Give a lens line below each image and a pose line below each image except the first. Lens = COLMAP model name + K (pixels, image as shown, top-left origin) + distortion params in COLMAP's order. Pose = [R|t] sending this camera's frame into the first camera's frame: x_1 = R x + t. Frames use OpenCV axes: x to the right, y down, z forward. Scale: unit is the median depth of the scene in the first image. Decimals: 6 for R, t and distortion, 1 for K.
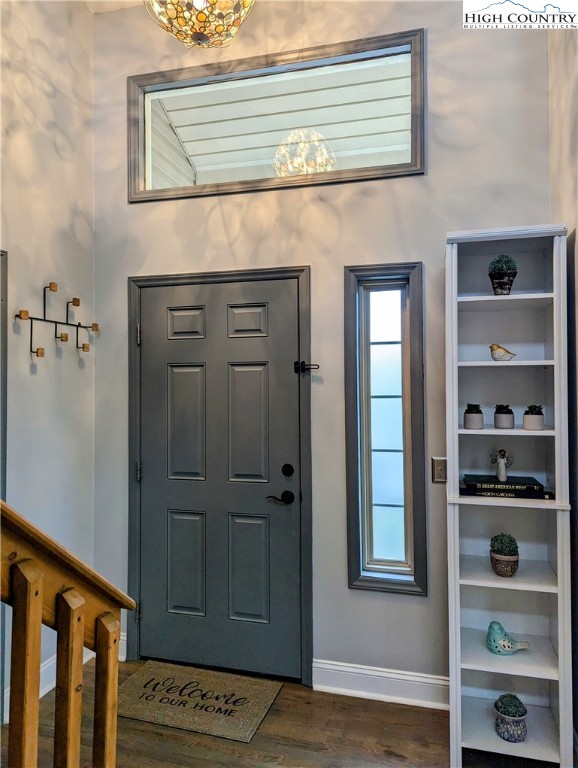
lens RADIAL K [[530.4, 0, 288.4], [0, 530.4, 367.3], [0, 0, 1]] dist [0.061611, -0.057777]
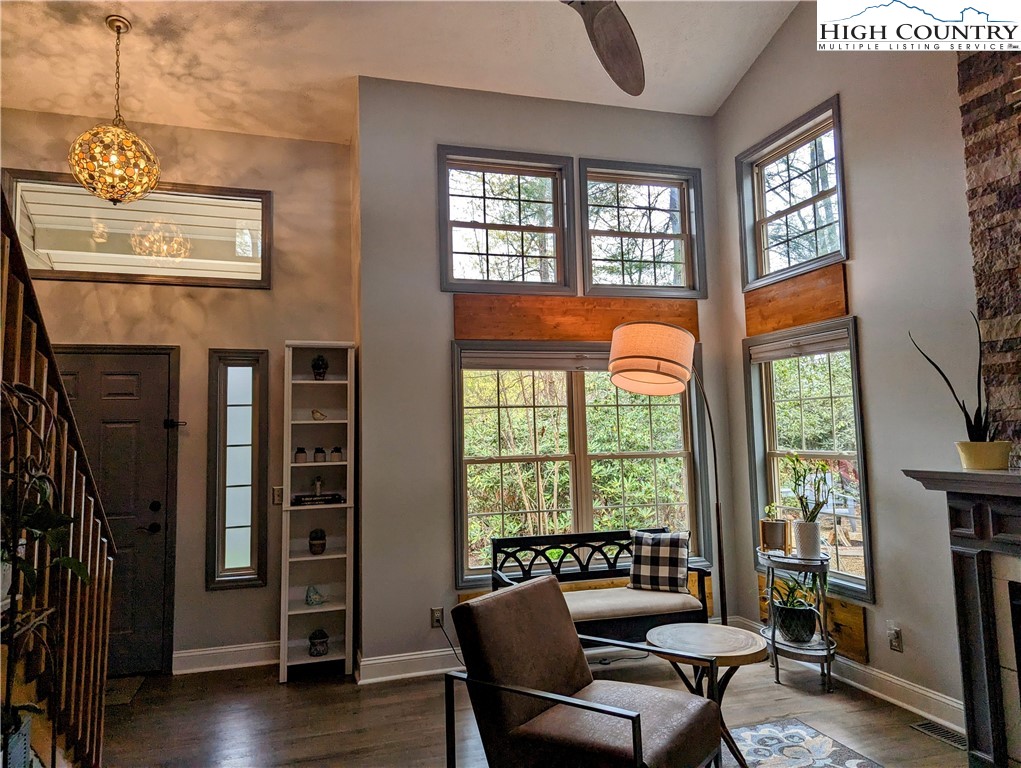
lens RADIAL K [[705.1, 0, 510.5], [0, 705.1, 384.0], [0, 0, 1]] dist [0.061611, -0.057777]
pose [[0.831762, 0.029757, 0.554335, -0.253449], [-0.001515, 0.998680, -0.051335, -0.009998], [-0.555131, 0.041859, 0.830709, -0.906226]]
